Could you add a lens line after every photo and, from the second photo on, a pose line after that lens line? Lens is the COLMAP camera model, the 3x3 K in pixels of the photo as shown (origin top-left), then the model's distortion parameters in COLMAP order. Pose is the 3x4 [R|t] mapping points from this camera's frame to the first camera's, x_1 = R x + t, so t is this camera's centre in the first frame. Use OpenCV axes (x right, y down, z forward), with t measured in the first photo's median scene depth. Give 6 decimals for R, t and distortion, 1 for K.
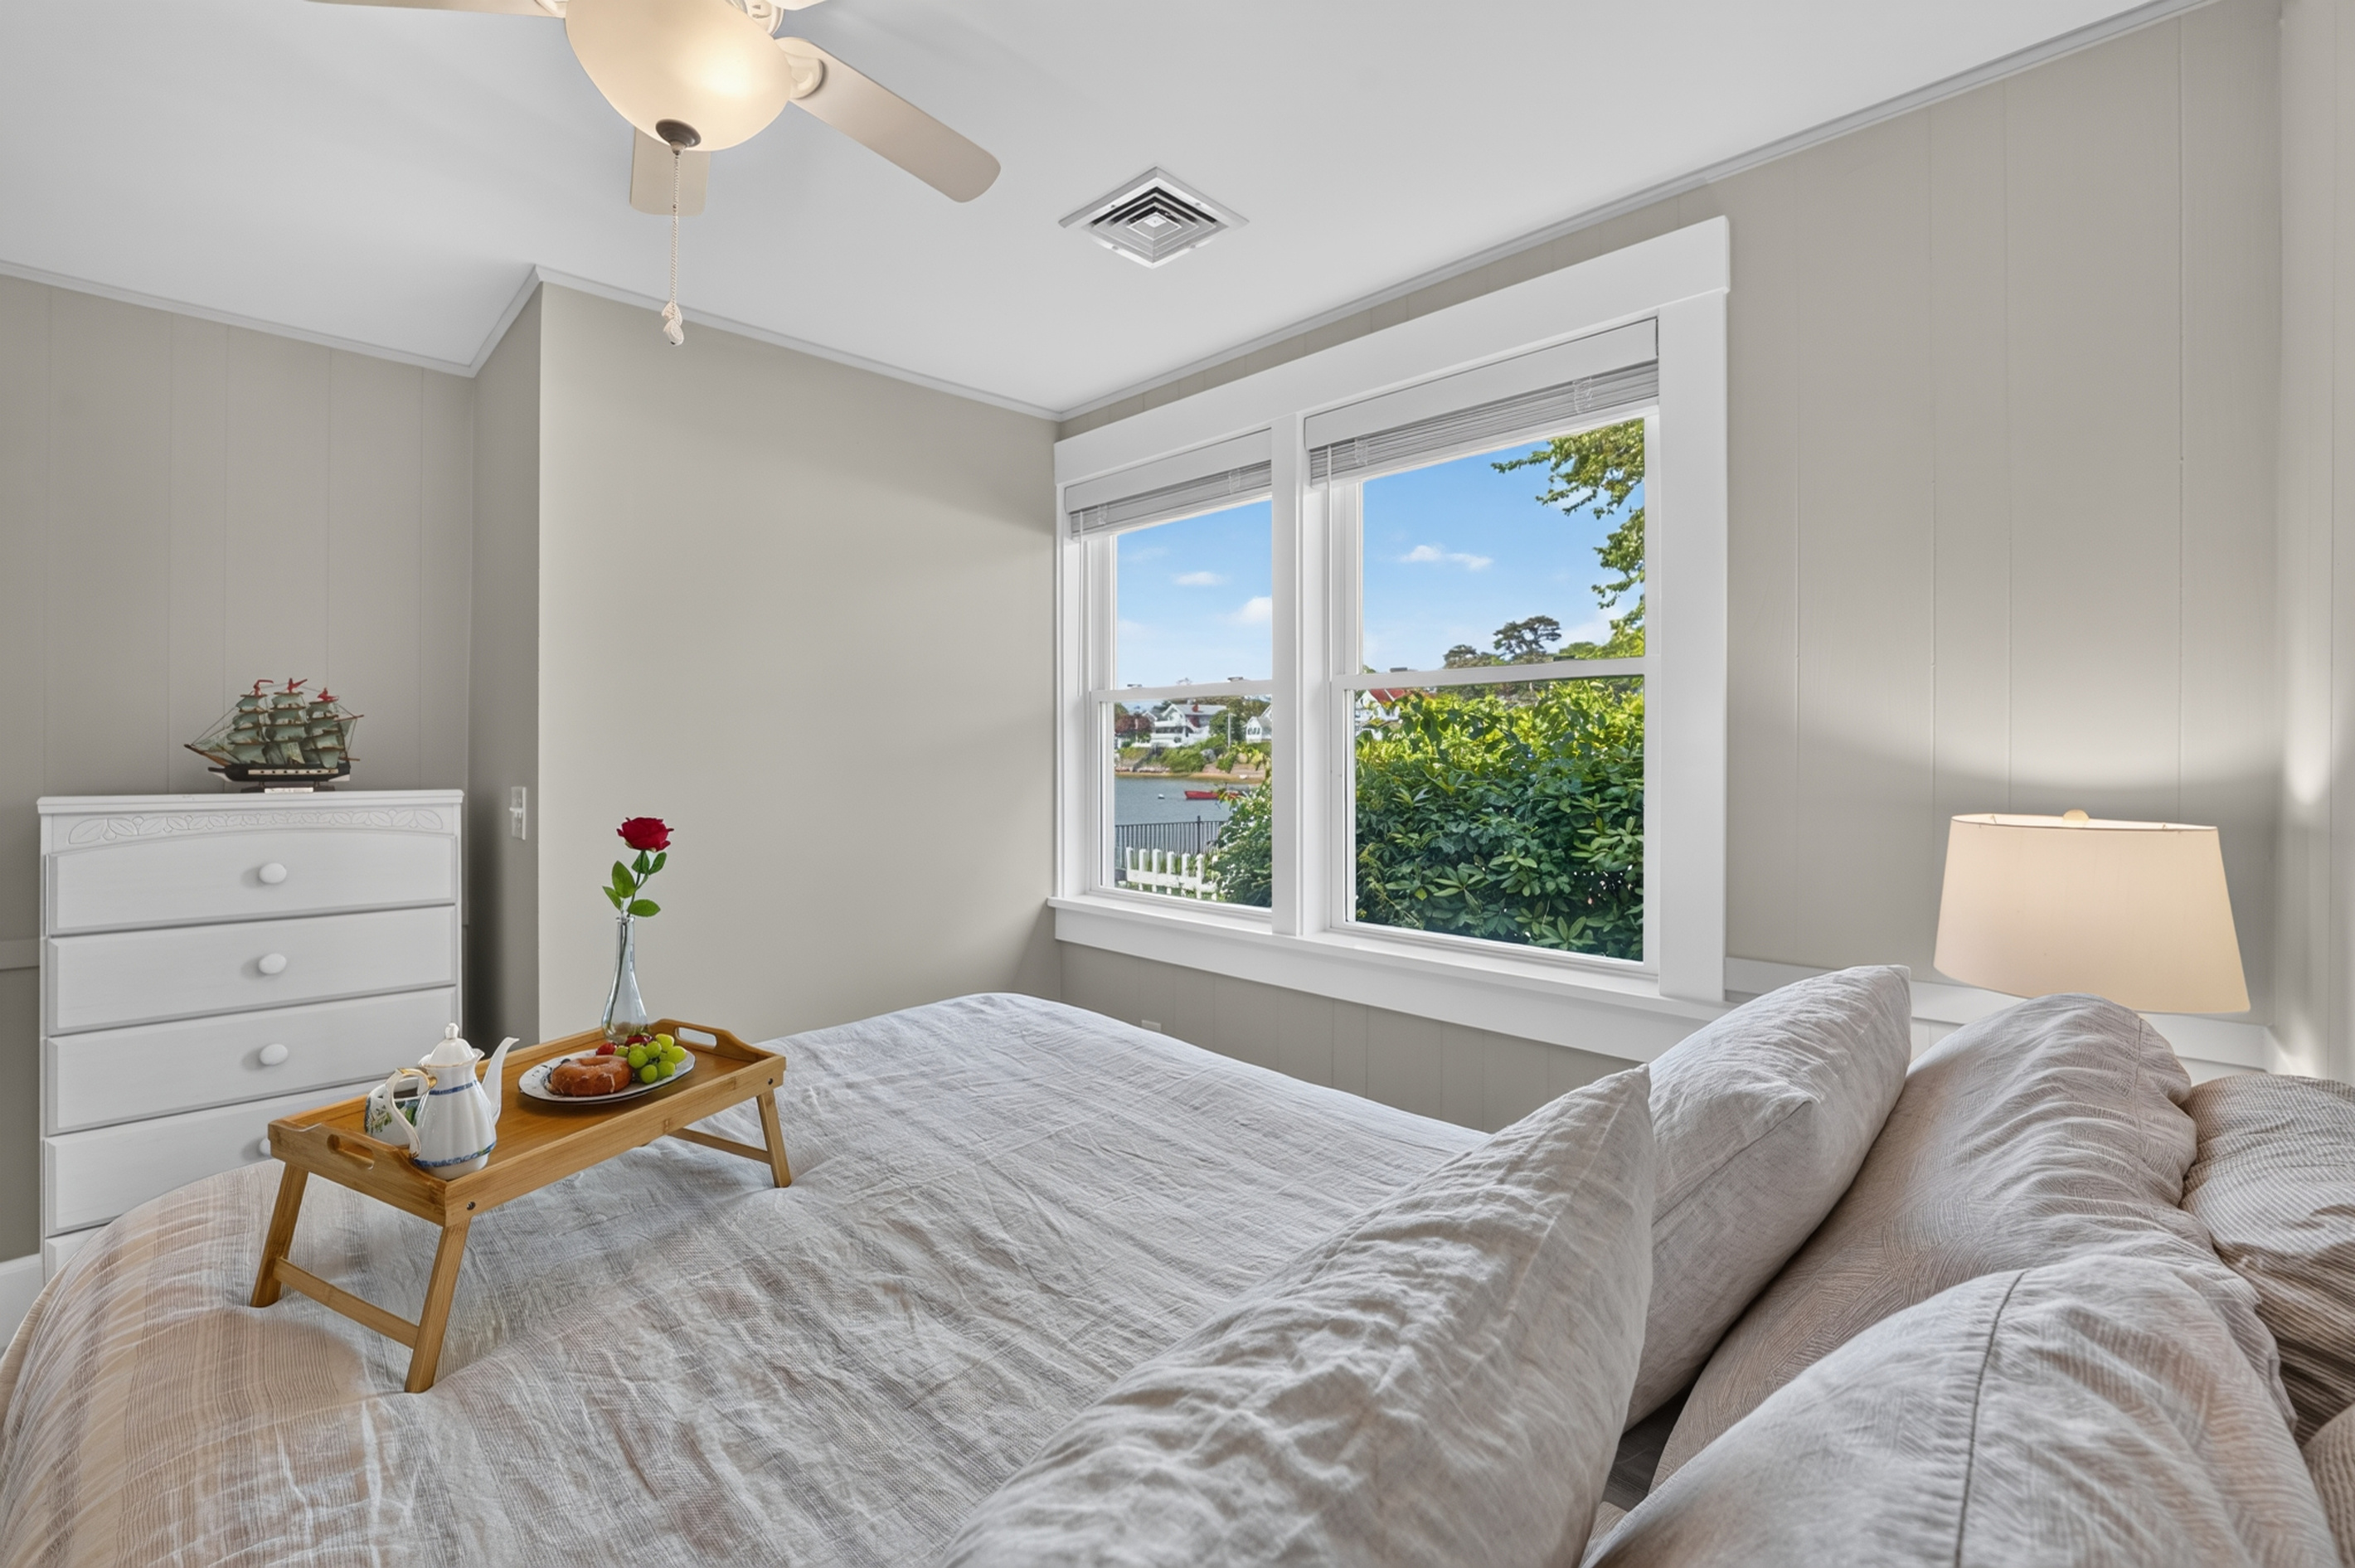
lens RADIAL K [[956.3, 0, 1177.5], [0, 956.3, 784.0], [0, 0, 1]] dist [-0.002229, -0.008571]
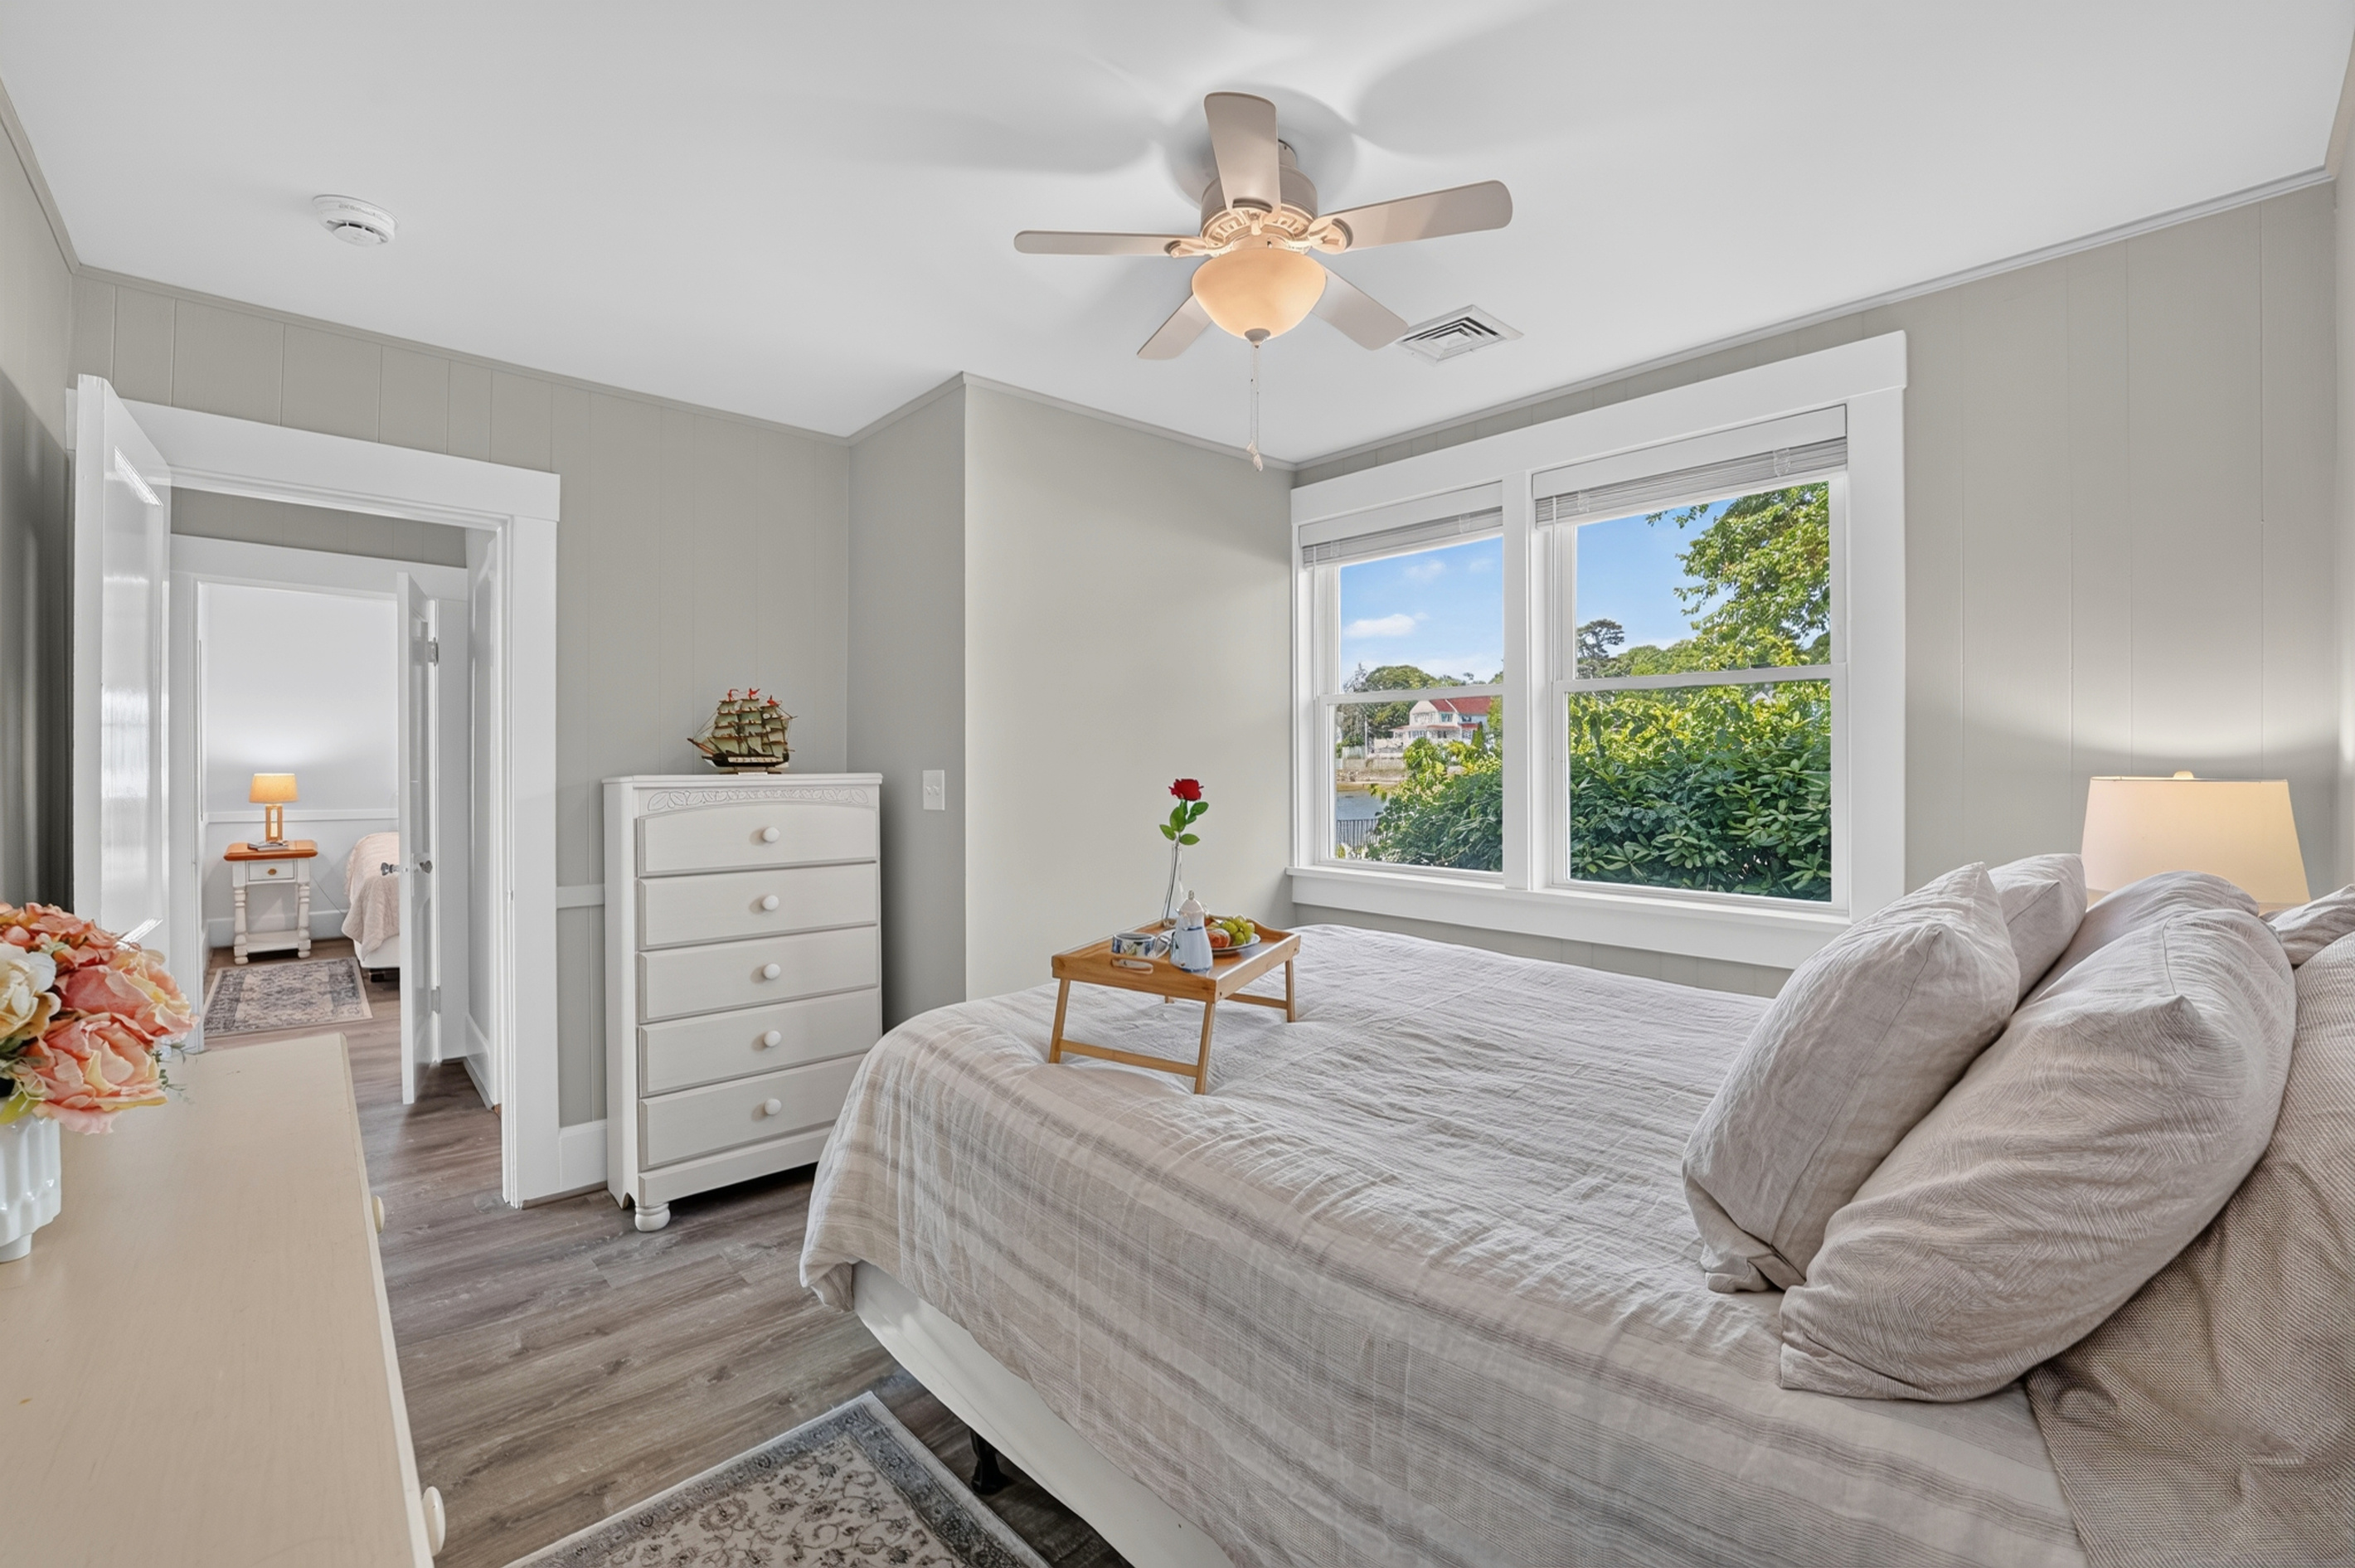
lens RADIAL K [[966.3, 0, 1177.0], [0, 966.3, 790.2], [0, 0, 1]] dist [-0.000126, -0.007568]
pose [[0.999092, -0.001808, -0.042569, -0.291640], [0.001725, 0.999997, -0.001995, 0.031884], [0.042573, 0.001920, 0.999092, -0.289818]]
